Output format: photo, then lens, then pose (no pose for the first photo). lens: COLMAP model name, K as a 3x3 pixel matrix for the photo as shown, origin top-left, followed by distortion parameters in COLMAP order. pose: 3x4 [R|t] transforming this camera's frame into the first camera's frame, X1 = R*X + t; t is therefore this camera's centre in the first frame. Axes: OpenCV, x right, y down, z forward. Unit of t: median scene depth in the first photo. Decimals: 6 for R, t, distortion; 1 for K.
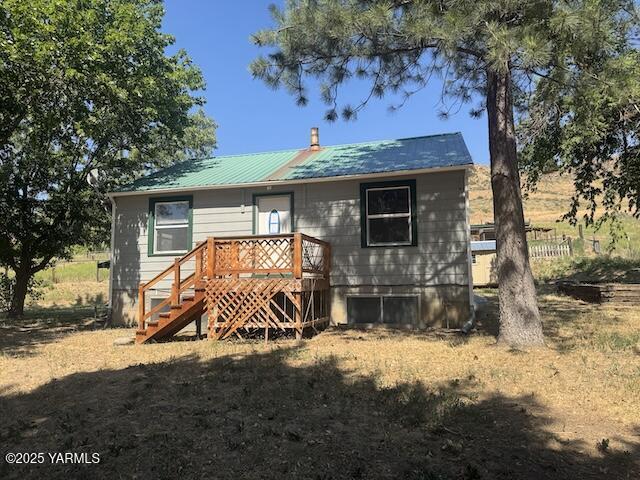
lens RADIAL K [[453.9, 0, 319.8], [0, 453.9, 232.2], [0, 0, 1]] dist [0.116019, -0.179004]
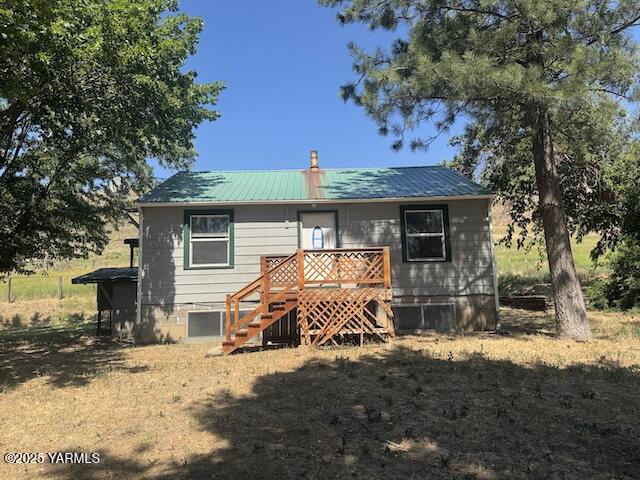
lens RADIAL K [[453.9, 0, 319.8], [0, 453.9, 232.2], [0, 0, 1]] dist [0.116019, -0.179004]
pose [[0.956379, 0.030467, 0.290535, -0.446672], [-0.017341, 0.998714, -0.047648, 0.017189], [-0.291613, 0.040531, 0.955677, -0.022579]]
